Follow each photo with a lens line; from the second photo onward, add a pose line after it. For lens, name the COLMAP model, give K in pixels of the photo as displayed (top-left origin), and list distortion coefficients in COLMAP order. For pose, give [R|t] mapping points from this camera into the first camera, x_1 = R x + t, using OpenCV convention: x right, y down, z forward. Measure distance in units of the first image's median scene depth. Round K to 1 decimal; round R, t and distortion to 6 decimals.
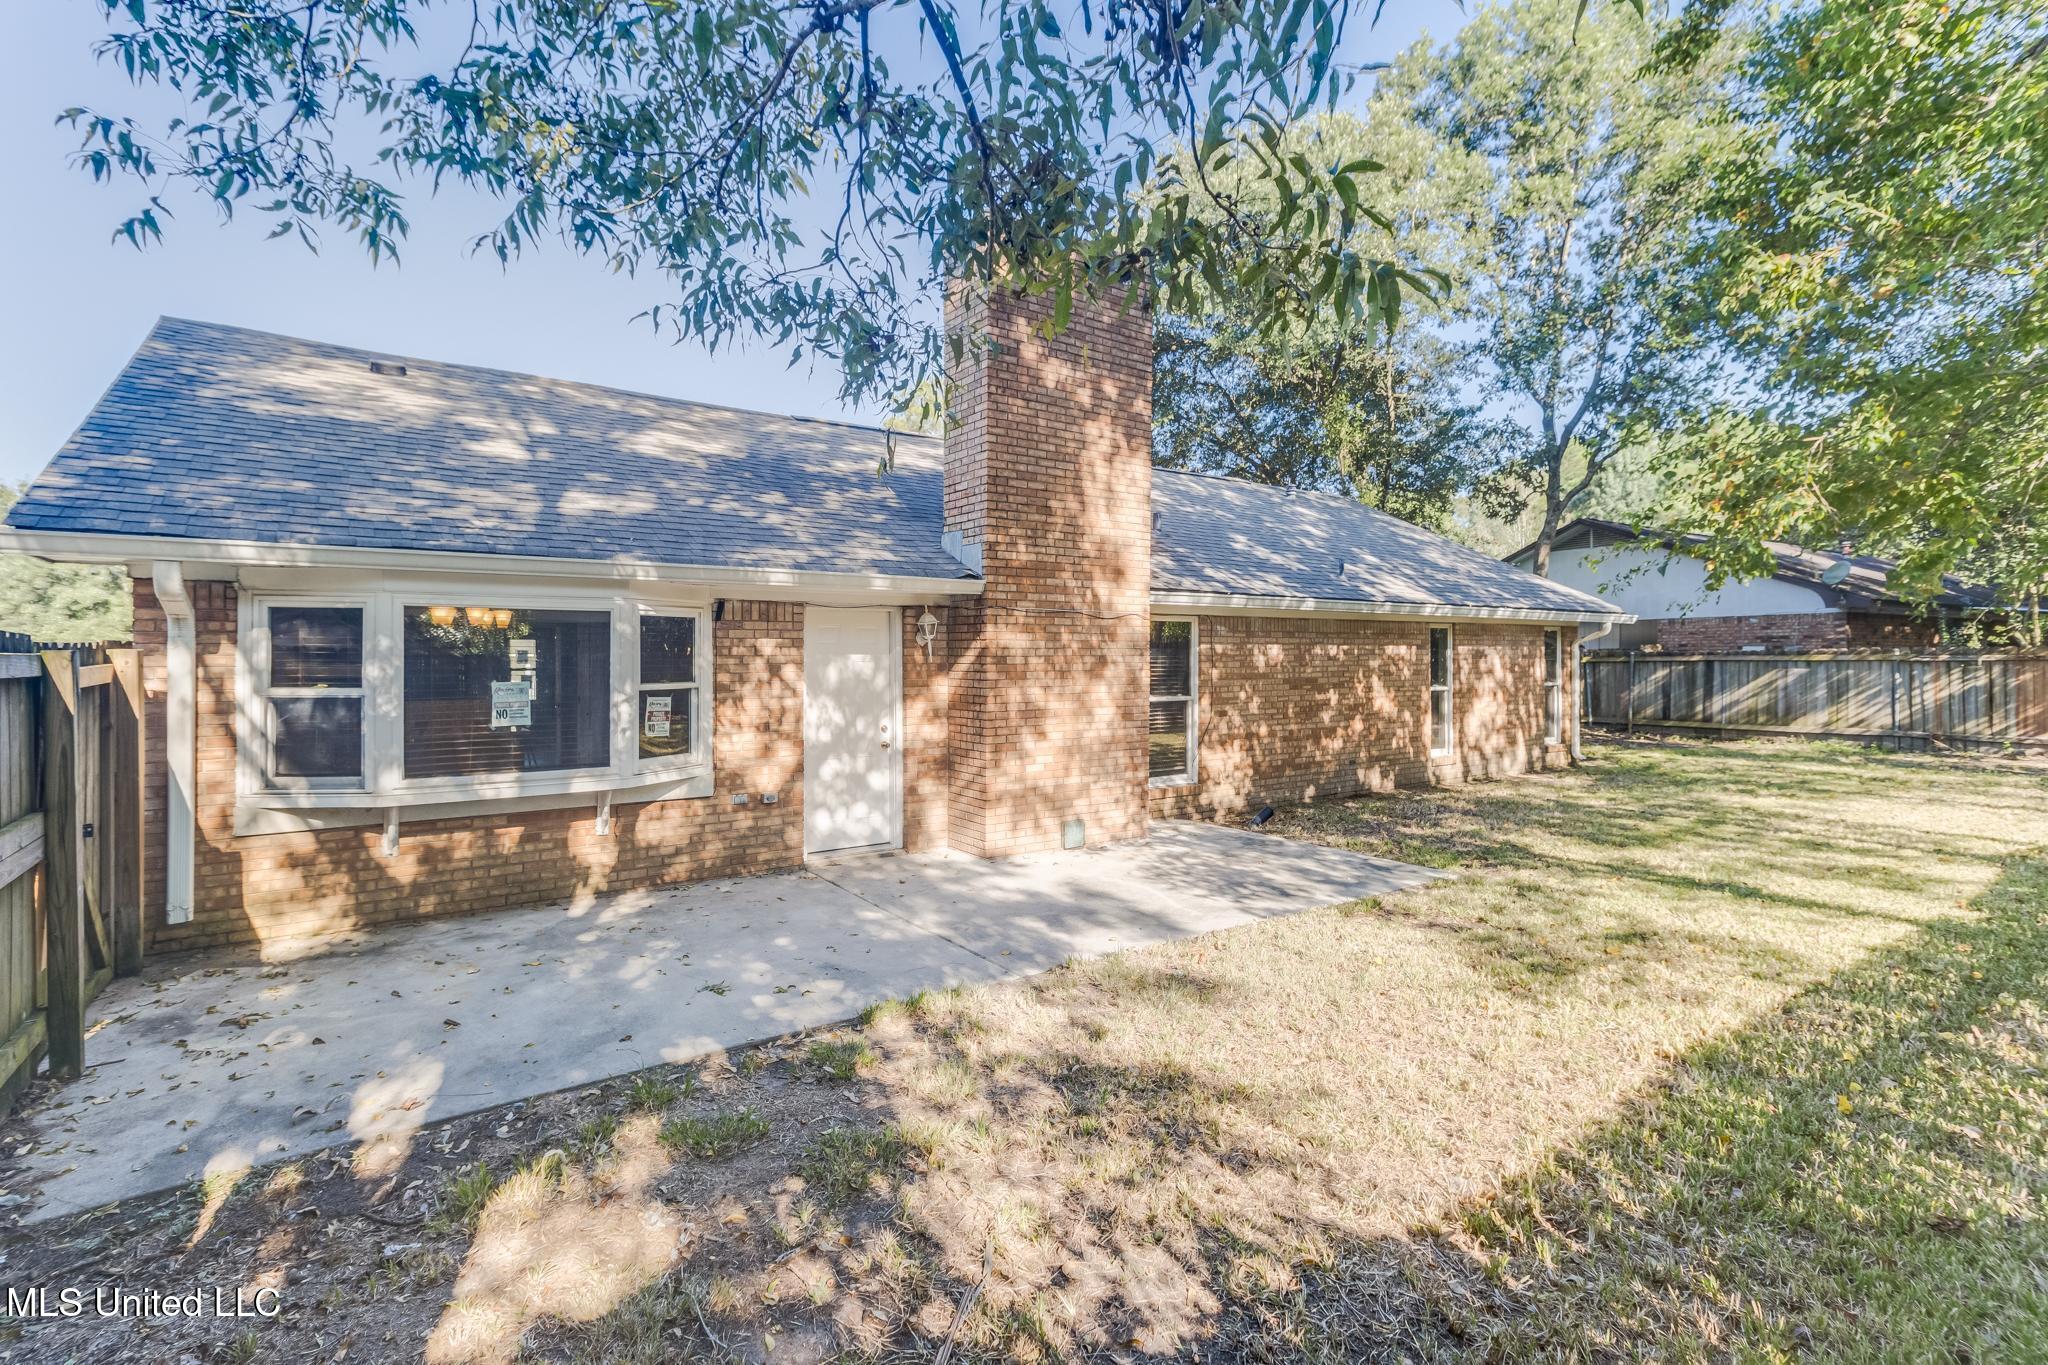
lens RADIAL K [[940.6, 0, 1017.2], [0, 940.6, 672.5], [0, 0, 1]] dist [0.001512, 0.000433]
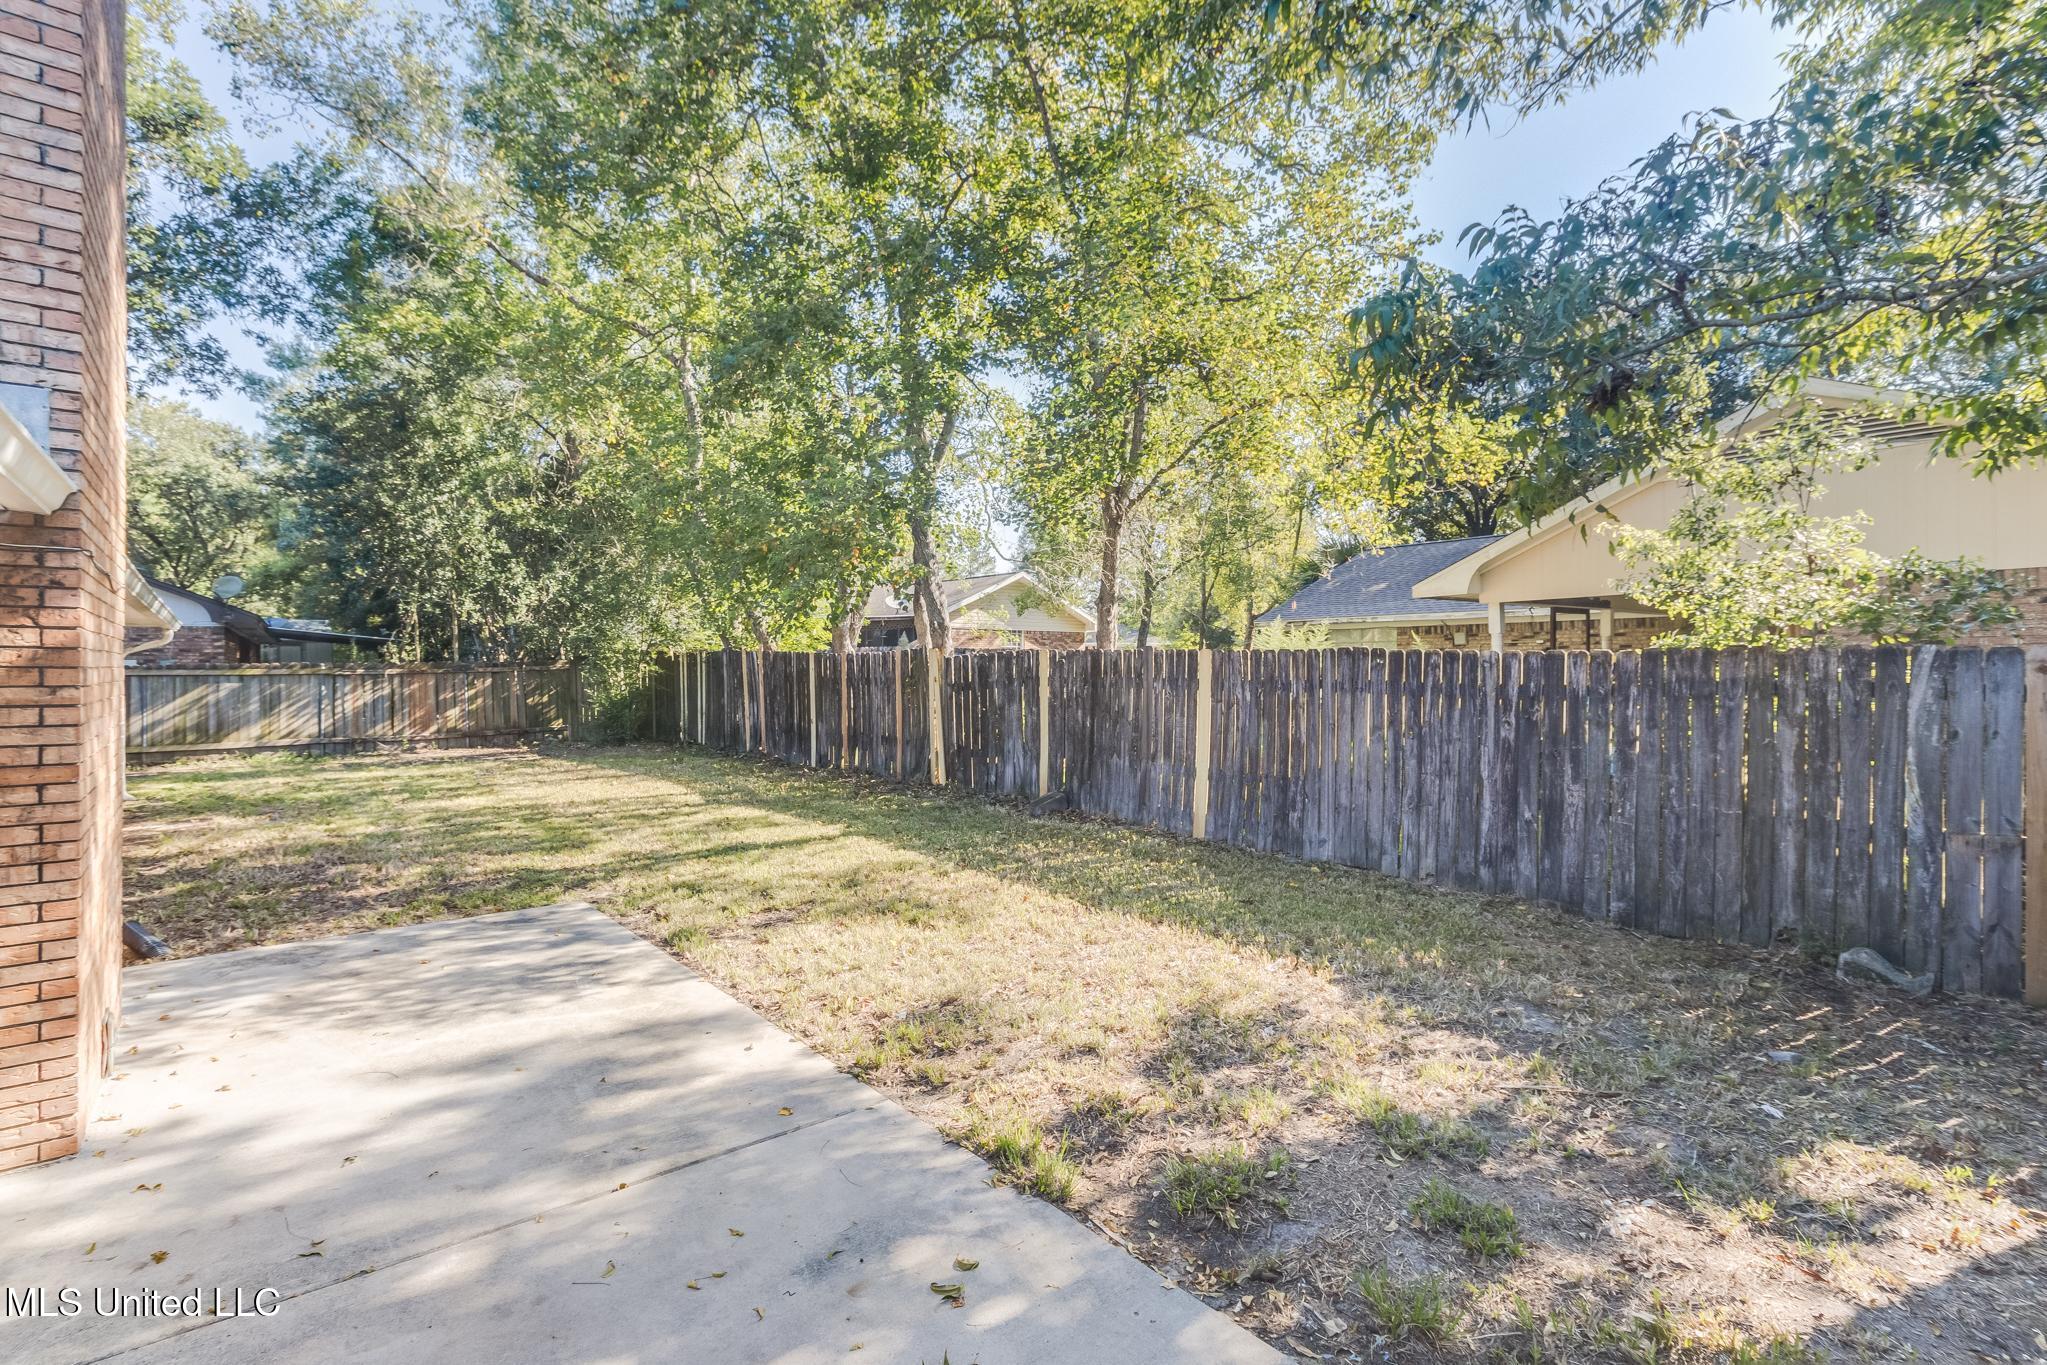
lens RADIAL K [[940.2, 0, 1017.4], [0, 940.2, 680.5], [0, 0, 1]] dist [0.001512, 0.000433]
pose [[-0.070672, -0.012168, 0.997425, -0.270196], [0.019202, 0.999724, 0.013557, -0.005792], [-0.997315, 0.020111, -0.070419, 0.344723]]
